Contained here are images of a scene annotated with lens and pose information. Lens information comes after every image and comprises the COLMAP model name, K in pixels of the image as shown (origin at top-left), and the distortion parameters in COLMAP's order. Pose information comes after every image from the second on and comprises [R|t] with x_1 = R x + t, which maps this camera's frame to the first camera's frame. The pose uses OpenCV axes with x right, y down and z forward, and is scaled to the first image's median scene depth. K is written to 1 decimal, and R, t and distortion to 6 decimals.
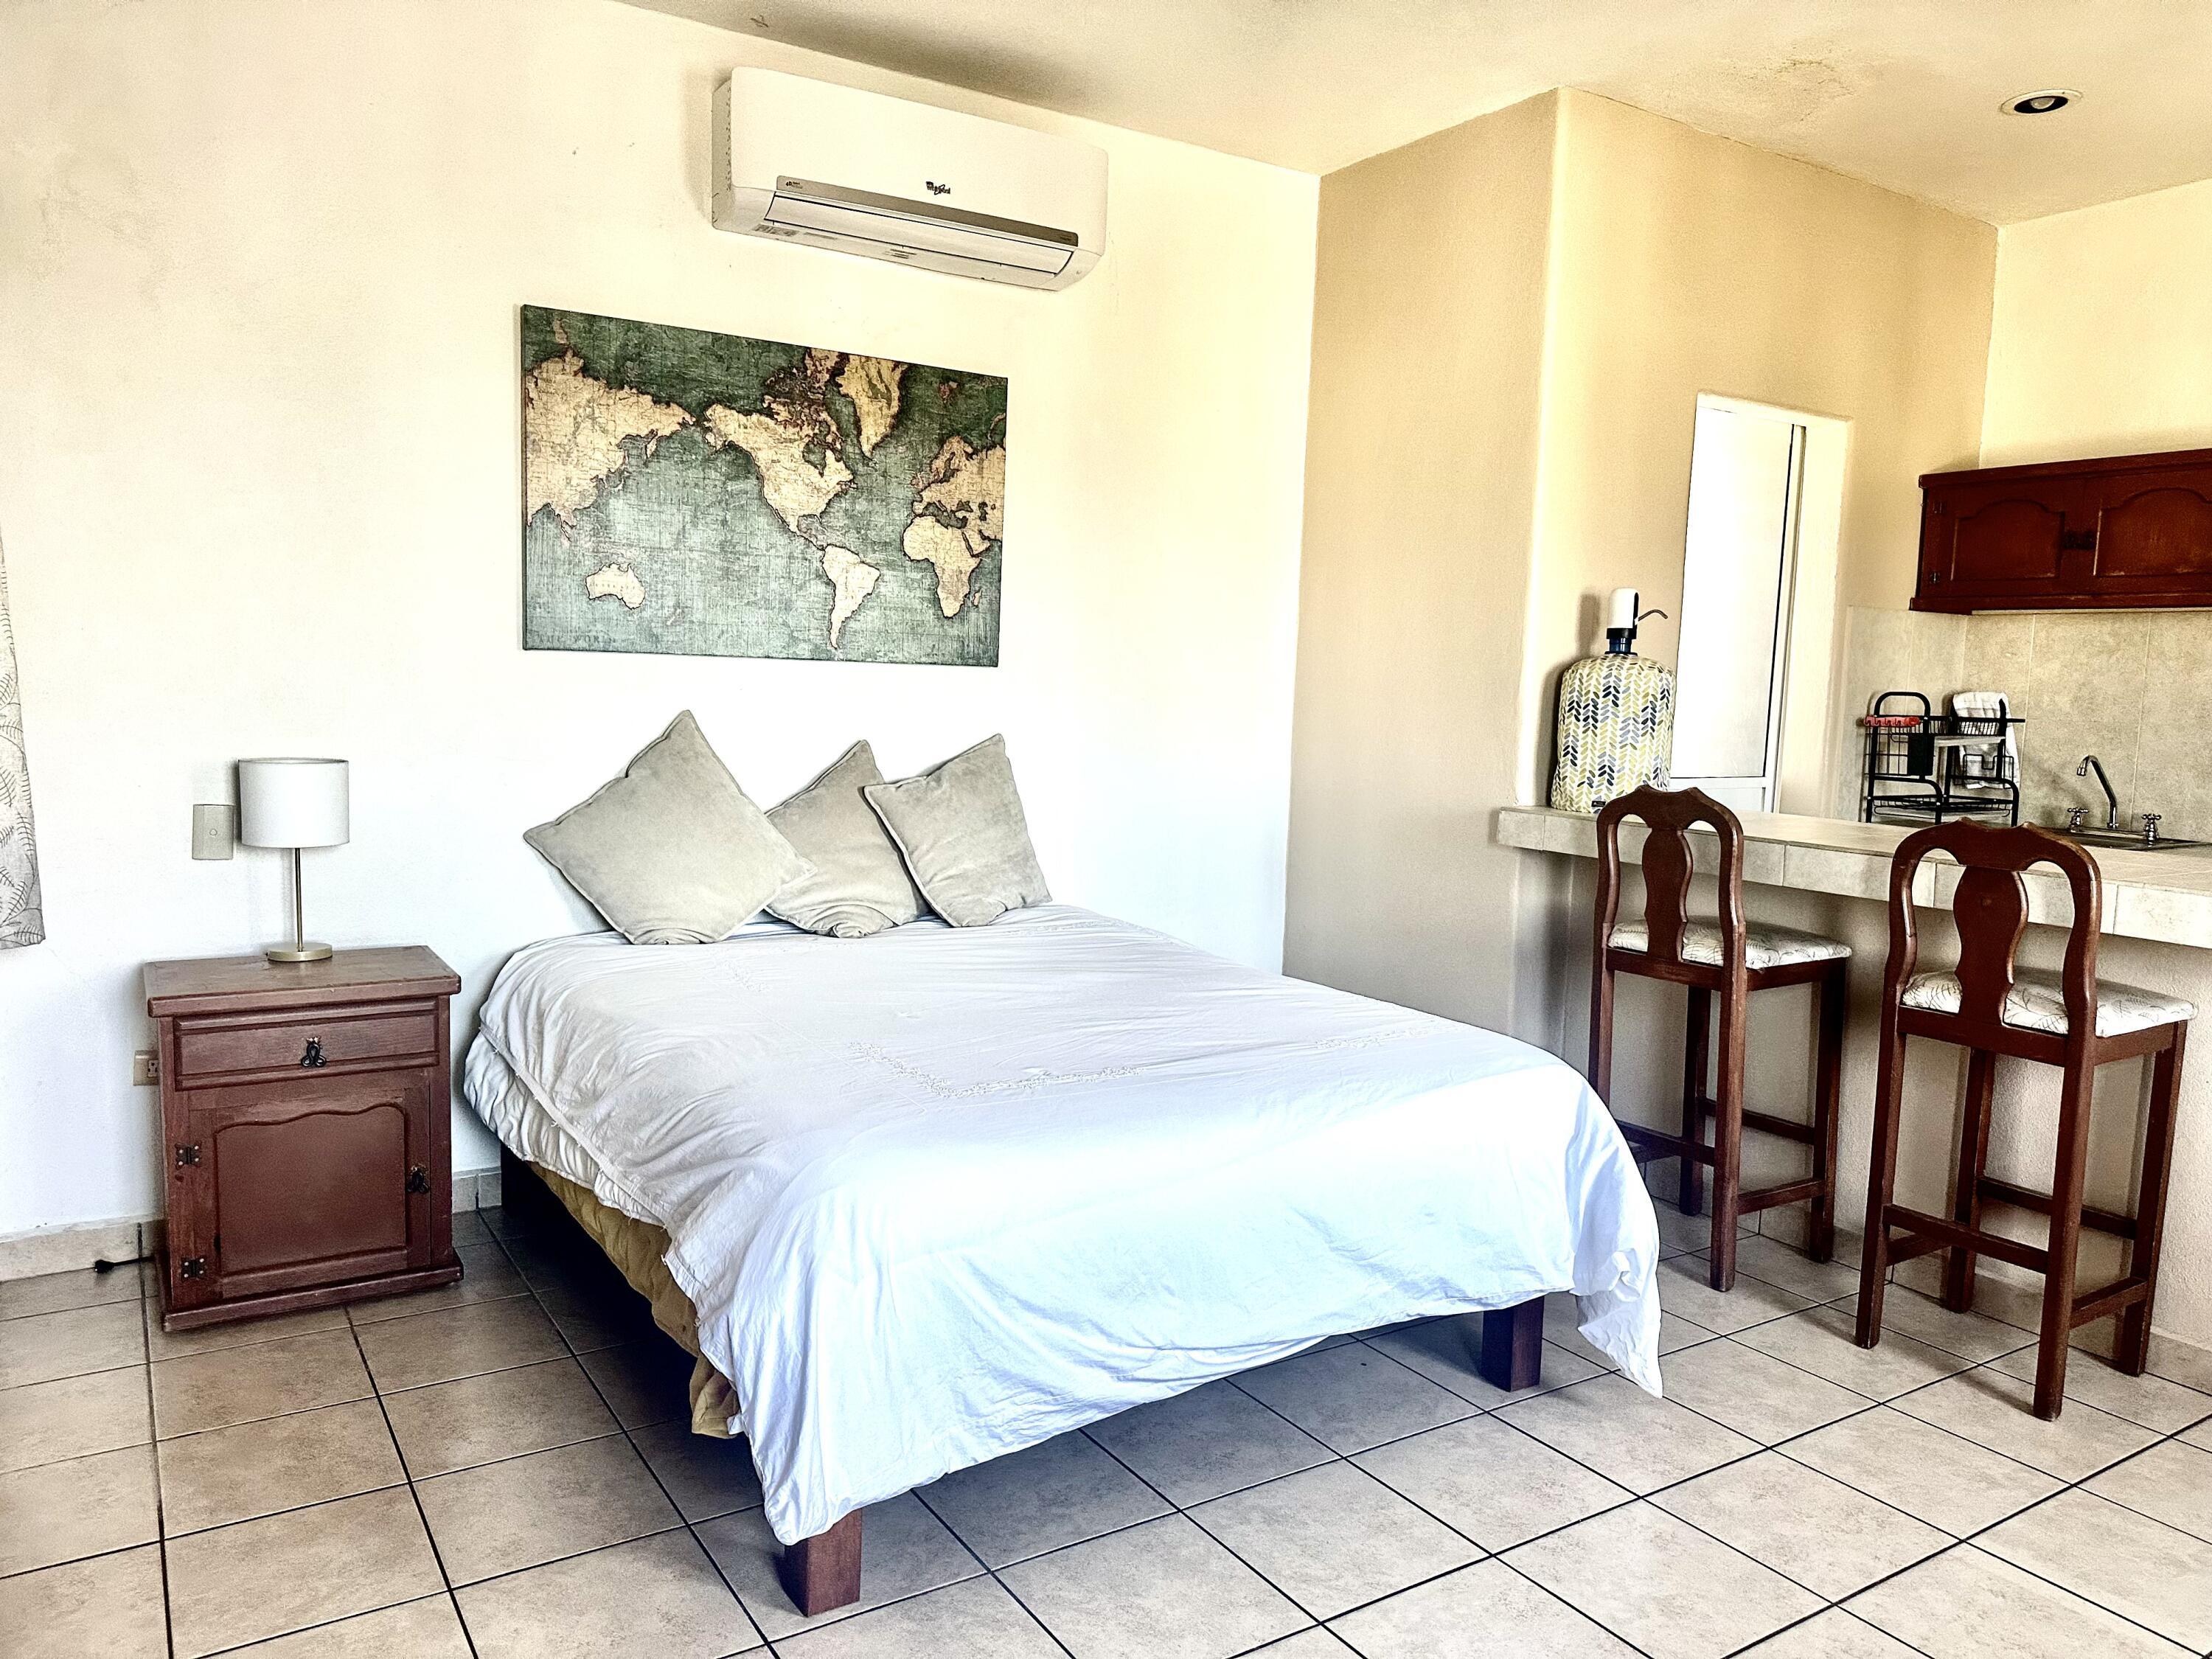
lens RADIAL K [[1531.3, 0, 1115.4], [0, 1531.3, 842.4], [0, 0, 1]] dist [0.064720, -0.089504]
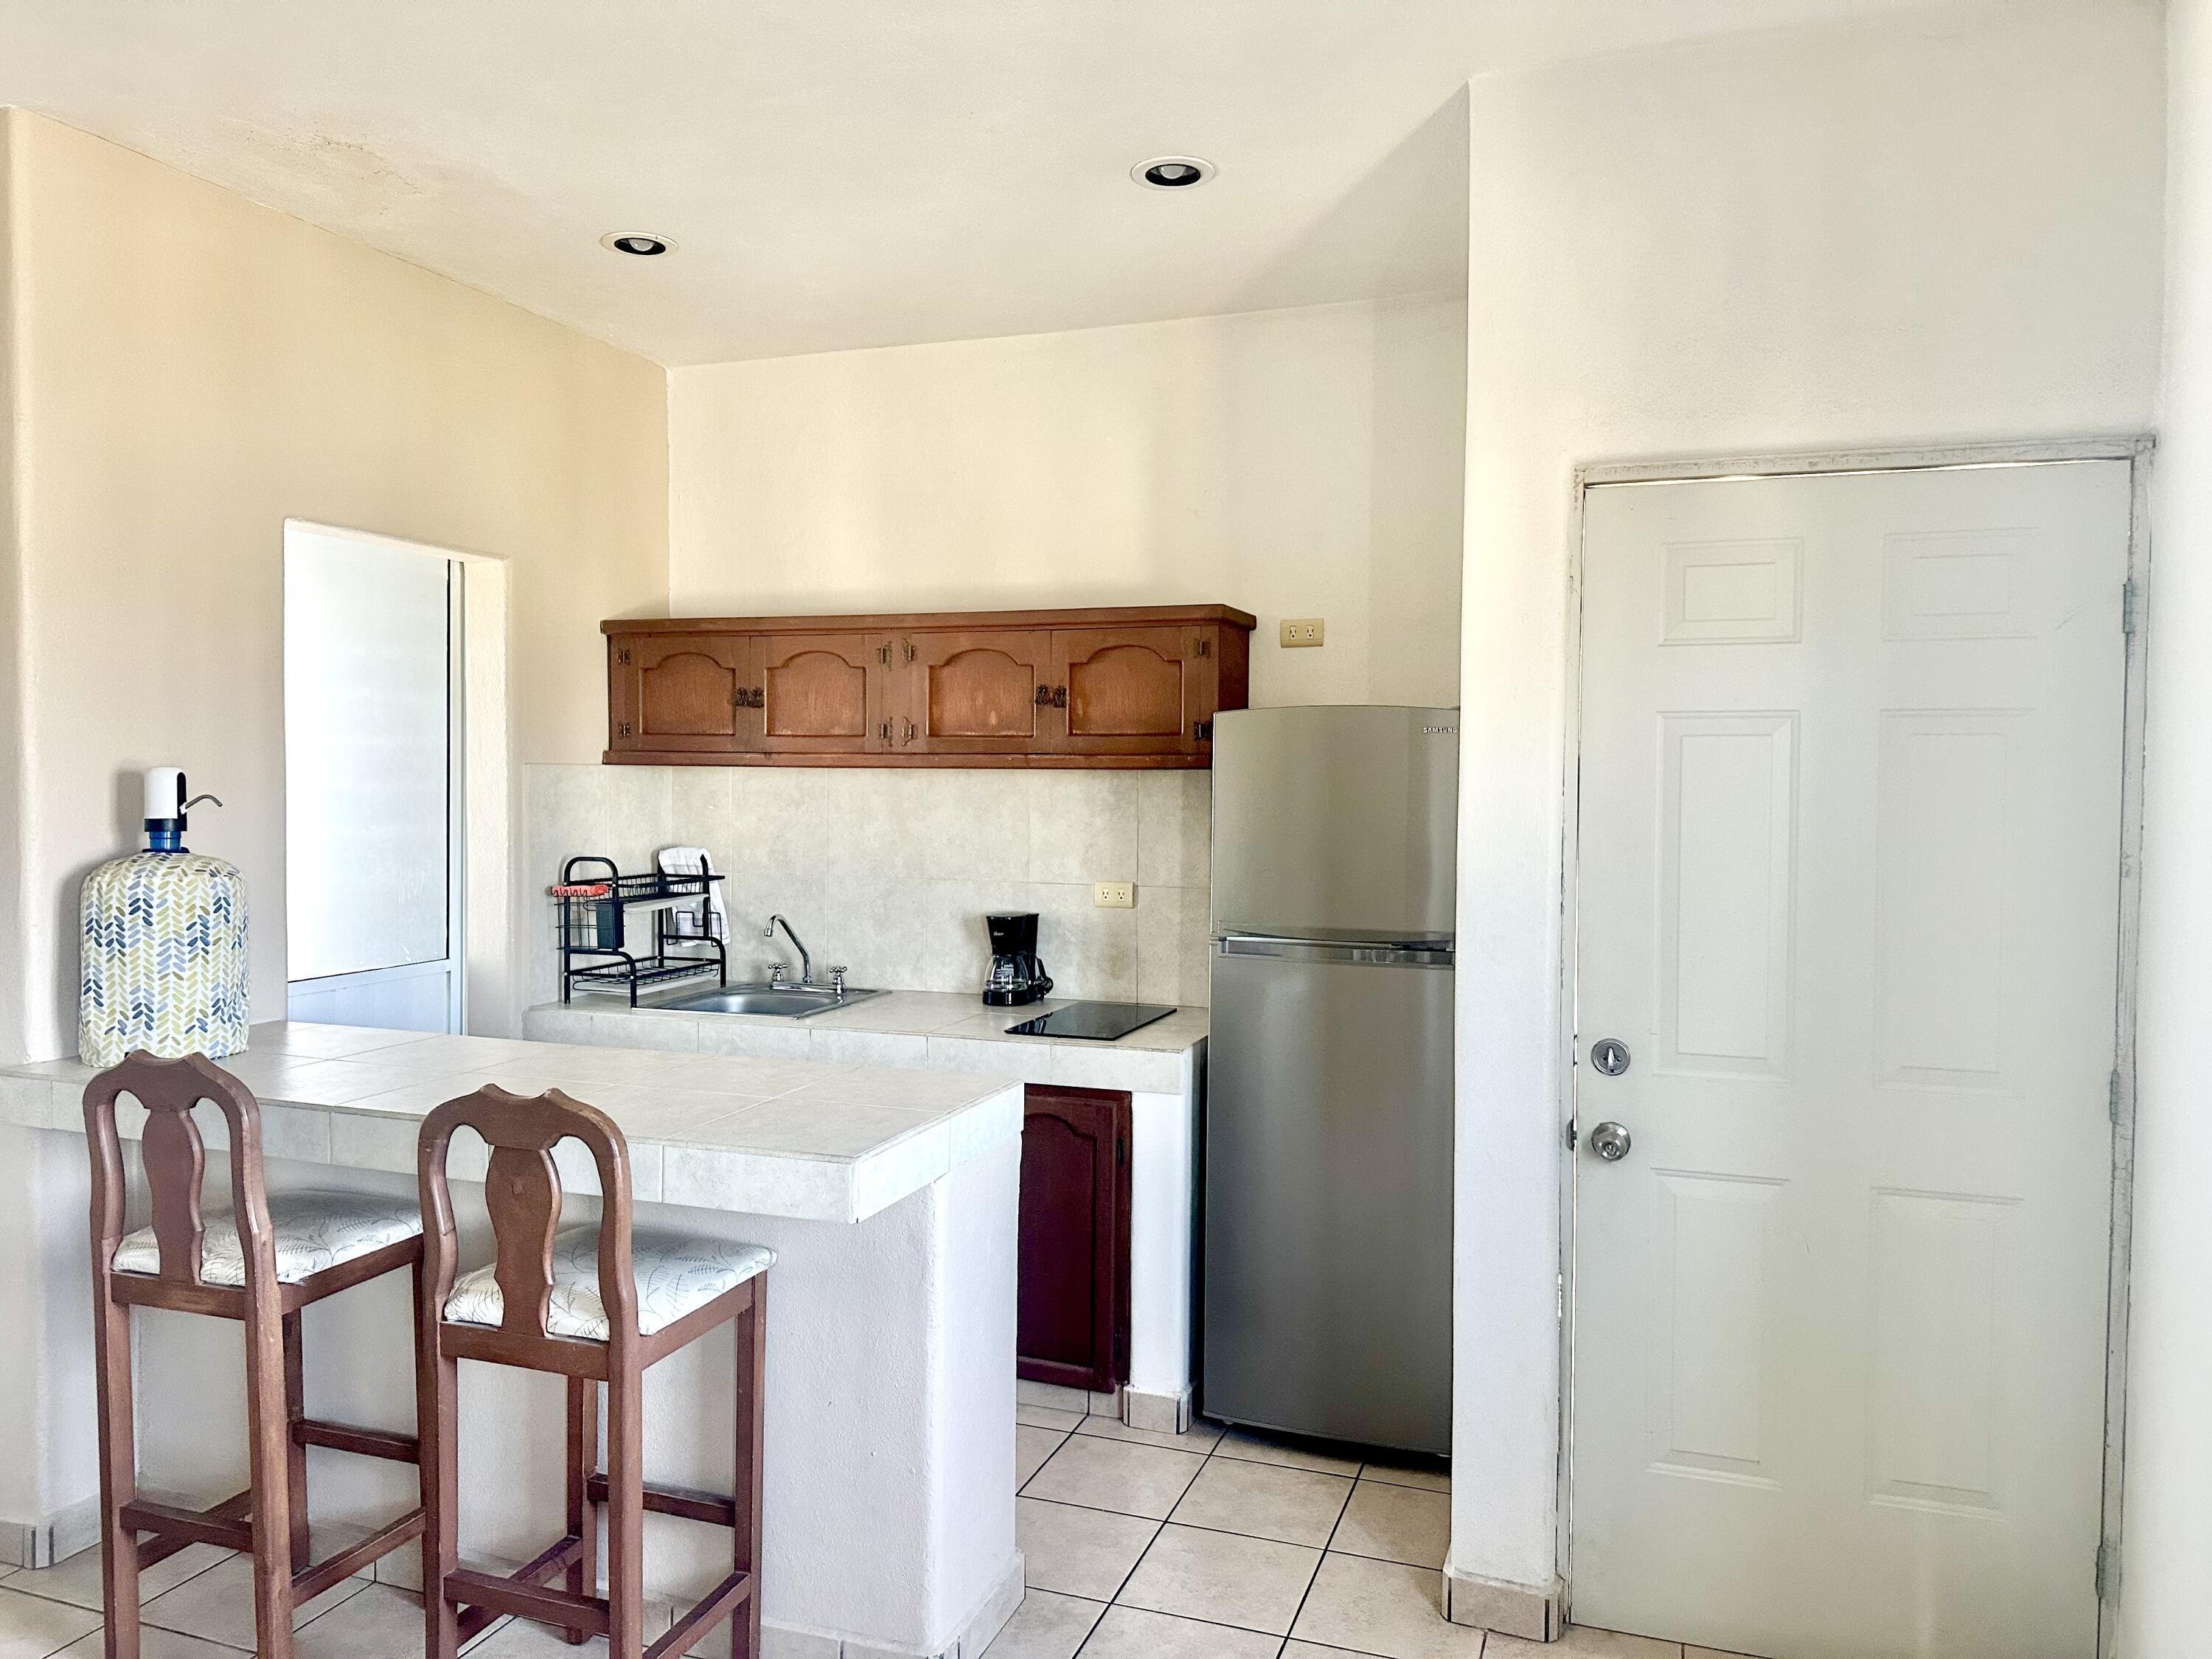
lens RADIAL K [[1531.3, 0, 1125.8], [0, 1531.3, 841.8], [0, 0, 1]] dist [0.064720, -0.089504]
pose [[0.782064, -0.051047, 0.621103, 0.225558], [0.082200, 0.996381, -0.021612, -0.071811], [-0.617753, 0.067957, 0.783431, 0.103978]]
